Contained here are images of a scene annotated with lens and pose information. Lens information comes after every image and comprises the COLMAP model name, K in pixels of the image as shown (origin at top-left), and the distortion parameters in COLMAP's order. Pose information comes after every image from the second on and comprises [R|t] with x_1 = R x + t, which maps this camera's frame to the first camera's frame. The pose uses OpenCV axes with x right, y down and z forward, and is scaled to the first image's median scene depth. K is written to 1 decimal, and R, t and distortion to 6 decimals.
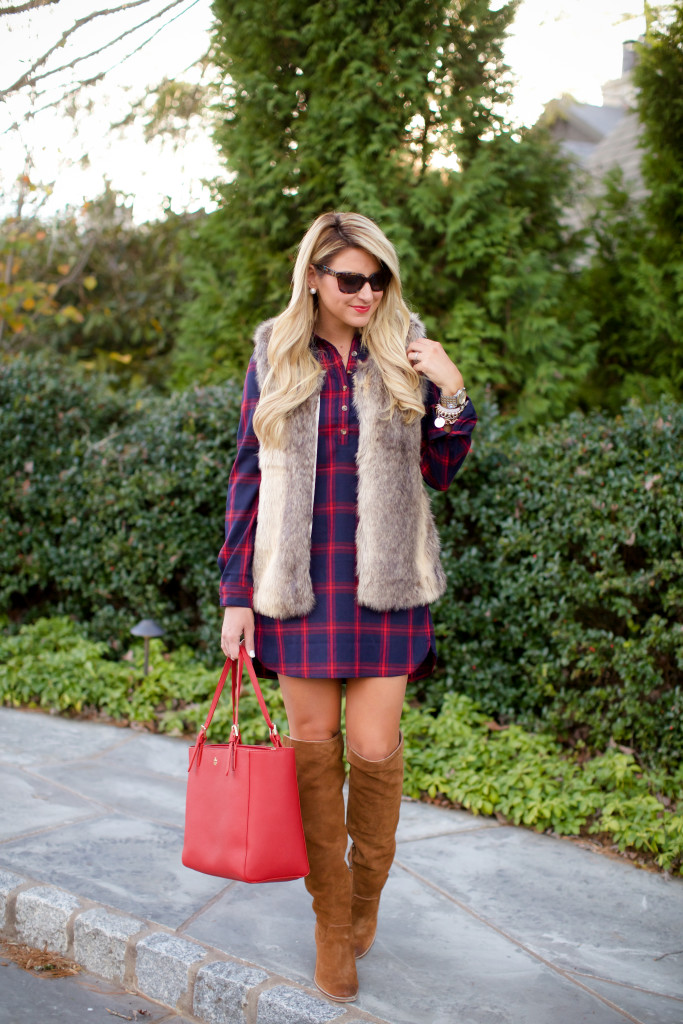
lens RADIAL K [[1474.4, 0, 341.5], [0, 1474.4, 512.0], [0, 0, 1]] dist [-0.183392, 0.420511]
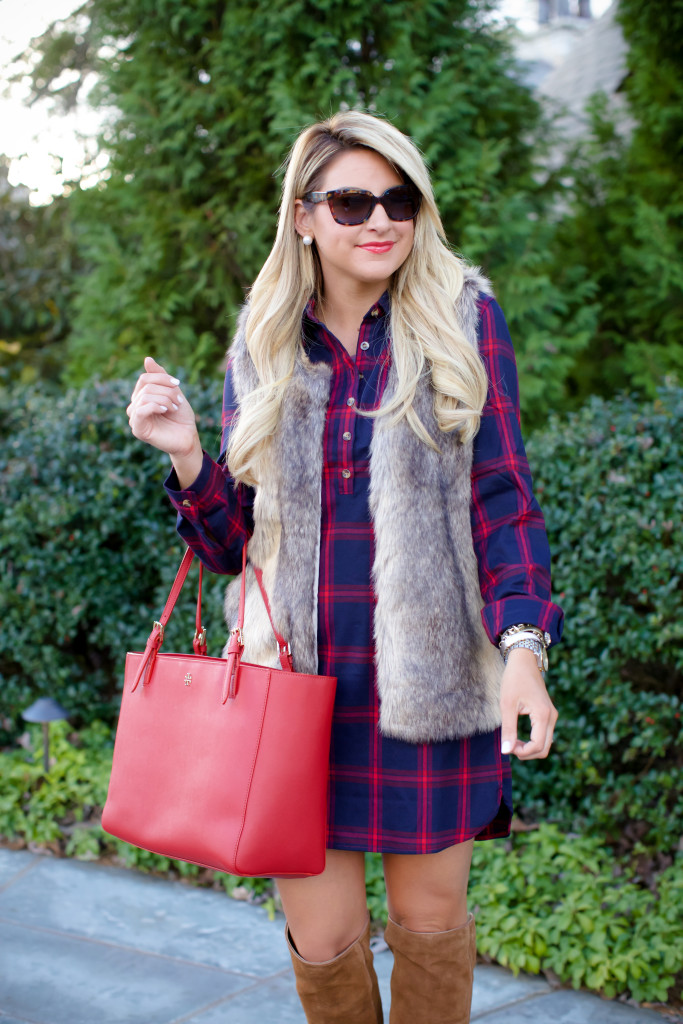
lens RADIAL K [[1474.4, 0, 341.5], [0, 1474.4, 512.0], [0, 0, 1]] dist [-0.183392, 0.420511]
pose [[0.997382, -0.046150, 0.055679, -0.017093], [0.045151, 0.998798, 0.019070, -0.027452], [-0.056493, -0.016506, 0.998267, 0.233727]]
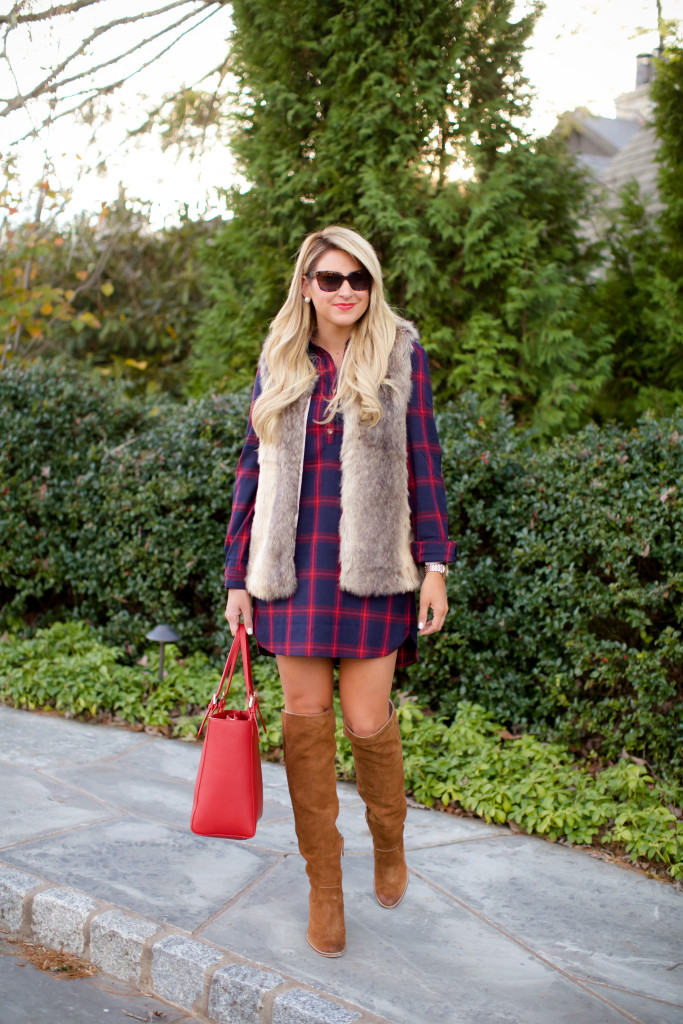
lens RADIAL K [[1474.4, 0, 341.5], [0, 1474.4, 512.0], [0, 0, 1]] dist [-0.183392, 0.420511]
pose [[0.999903, 0.012912, -0.005301, -0.005185], [-0.012944, 0.999898, -0.005978, 0.000427], [0.005223, 0.006046, 0.999968, -0.005049]]
